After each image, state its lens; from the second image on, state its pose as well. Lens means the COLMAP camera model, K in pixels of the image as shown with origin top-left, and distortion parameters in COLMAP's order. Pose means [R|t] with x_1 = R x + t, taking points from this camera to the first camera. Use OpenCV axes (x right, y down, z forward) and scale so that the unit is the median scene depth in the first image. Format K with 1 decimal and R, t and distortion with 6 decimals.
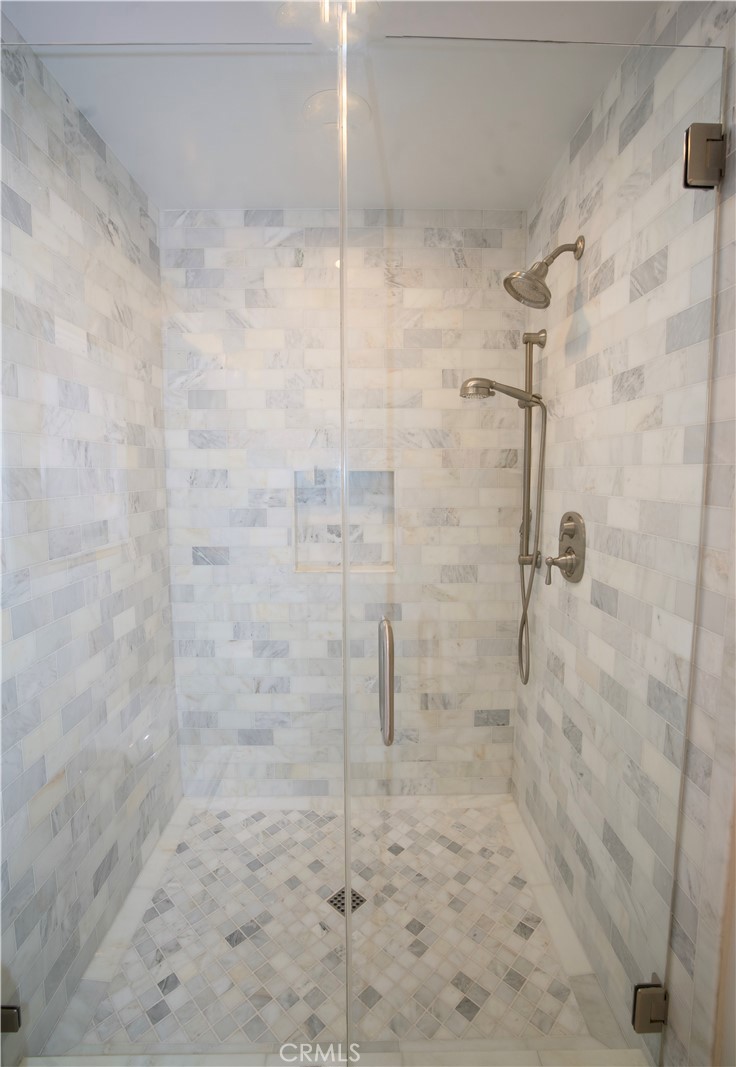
lens RADIAL K [[524.6, 0, 379.8], [0, 524.6, 531.9], [0, 0, 1]] dist [-0.048304, 0.000237]
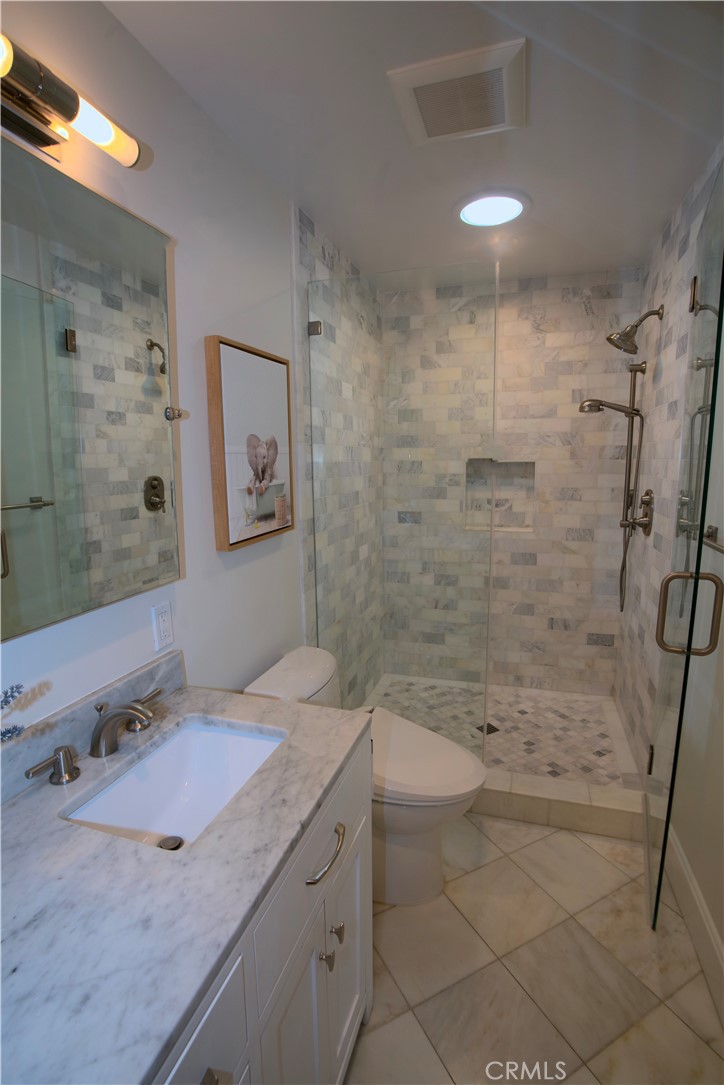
lens RADIAL K [[522.1, 0, 362.0], [0, 522.1, 542.5], [0, 0, 1]] dist [-0.067643, 0.000185]
pose [[0.942083, 0.042002, -0.332740, 0.062156], [-0.027261, 0.998434, 0.048849, 0.049750], [0.334271, -0.036949, 0.941752, -0.515341]]
